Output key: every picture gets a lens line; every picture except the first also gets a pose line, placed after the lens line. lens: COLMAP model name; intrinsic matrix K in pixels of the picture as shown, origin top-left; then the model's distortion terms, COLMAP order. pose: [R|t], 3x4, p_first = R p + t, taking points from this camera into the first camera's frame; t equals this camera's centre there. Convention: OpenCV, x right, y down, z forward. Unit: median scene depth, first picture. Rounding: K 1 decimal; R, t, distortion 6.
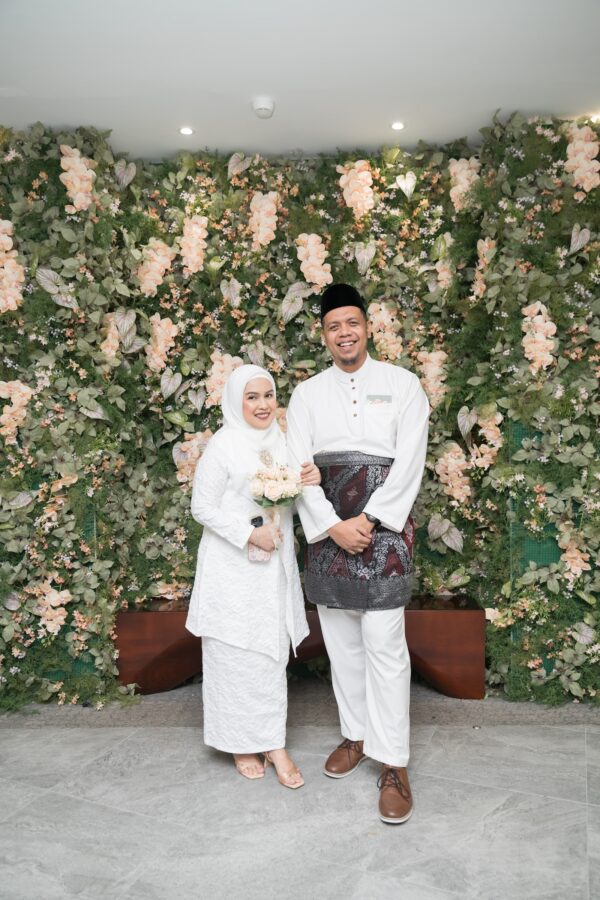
lens RADIAL K [[652.3, 0, 322.2], [0, 652.3, 438.6], [0, 0, 1]] dist [0.008057, 0.005697]
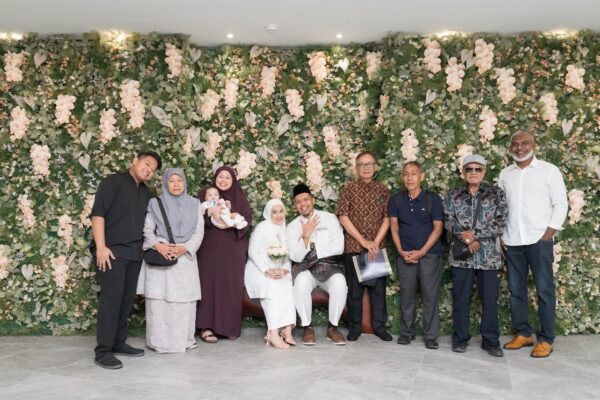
lens RADIAL K [[484.7, 0, 300.4], [0, 484.7, 199.9], [0, 0, 1]] dist [0.009369, -0.001702]
pose [[0.999442, 0.016086, 0.029264, -0.033623], [-0.015430, 0.999628, -0.022503, 0.039456], [-0.029615, 0.022039, 0.999318, -0.411234]]
